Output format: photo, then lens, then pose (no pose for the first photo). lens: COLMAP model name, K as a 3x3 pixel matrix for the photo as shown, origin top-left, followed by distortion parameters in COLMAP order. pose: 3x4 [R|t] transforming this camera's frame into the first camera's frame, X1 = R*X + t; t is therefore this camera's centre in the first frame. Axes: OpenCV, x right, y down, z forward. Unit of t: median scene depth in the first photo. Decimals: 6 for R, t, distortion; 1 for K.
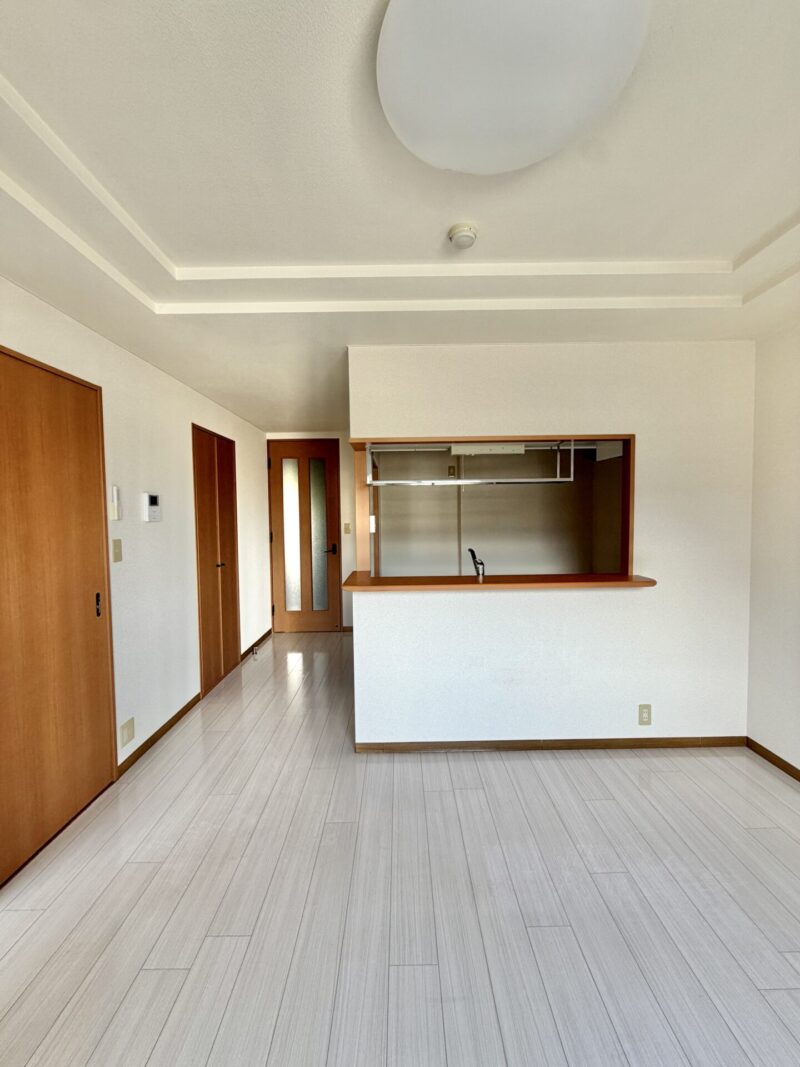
lens RADIAL K [[423.7, 0, 401.0], [0, 423.7, 530.2], [0, 0, 1]] dist [-0.000981, 0.000110]
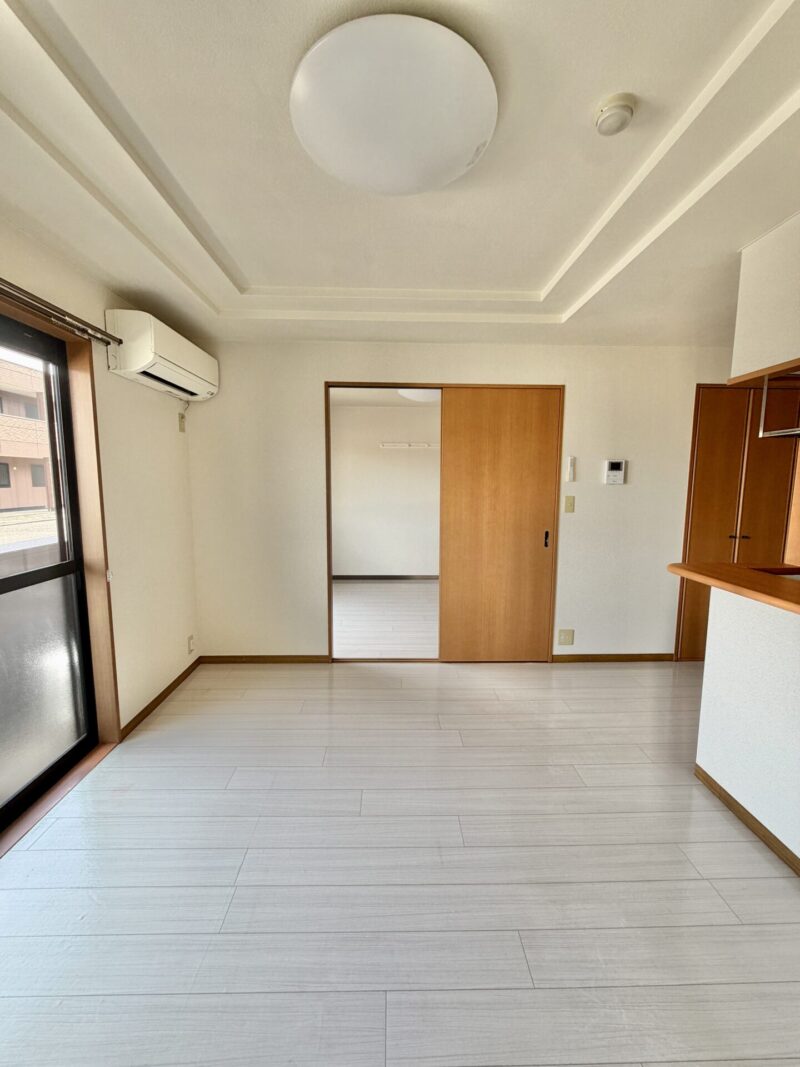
lens RADIAL K [[423.7, 0, 401.0], [0, 423.7, 530.2], [0, 0, 1]] dist [-0.000981, 0.000110]
pose [[0.020202, 0.132354, -0.990997, 0.728100], [-0.046147, 0.990266, 0.131316, -0.024762], [0.998730, 0.043079, 0.026113, 0.457740]]
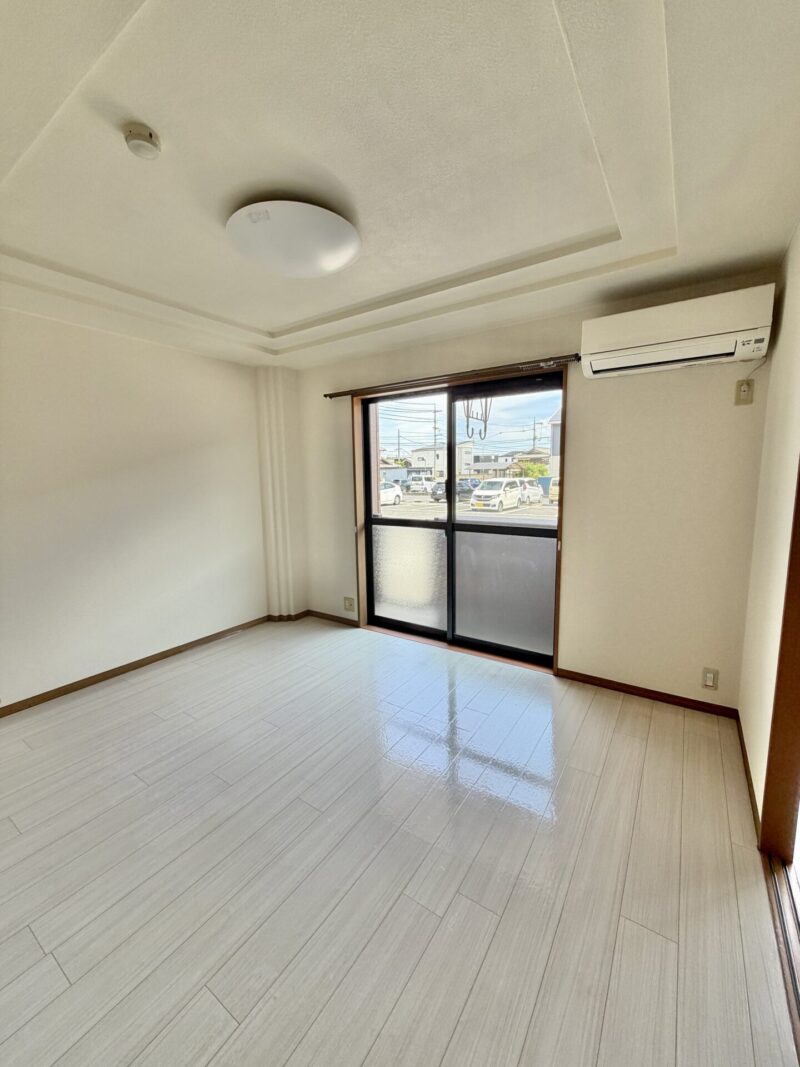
lens RADIAL K [[423.7, 0, 401.0], [0, 423.7, 530.2], [0, 0, 1]] dist [-0.000981, 0.000110]
pose [[-0.825892, -0.051104, 0.561507, -0.576228], [0.048282, 0.985816, 0.160736, -0.032775], [-0.561757, 0.159862, -0.811710, 1.107584]]
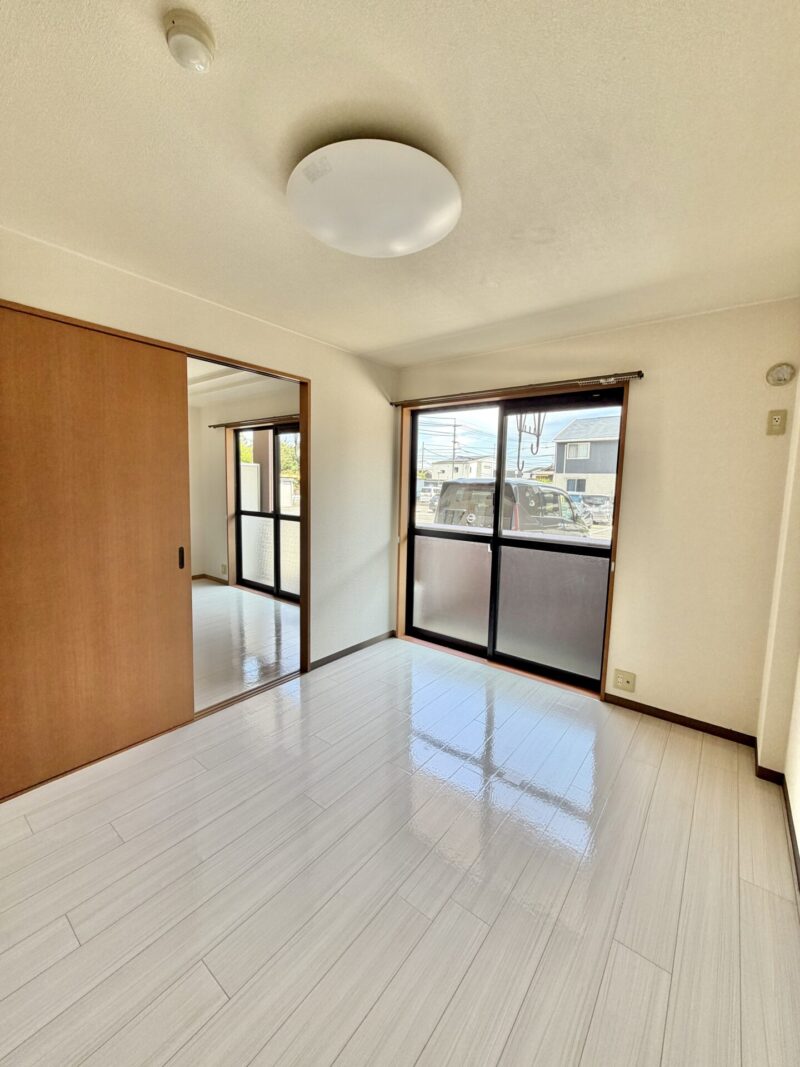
lens RADIAL K [[419.6, 0, 402.0], [0, 419.6, 526.6], [0, 0, 1]] dist [0.001790, 0.000282]
pose [[-0.781454, -0.057919, 0.621268, -0.625056], [0.025402, 0.991904, 0.124423, -0.031386], [-0.623445, 0.113012, -0.773657, 1.107317]]
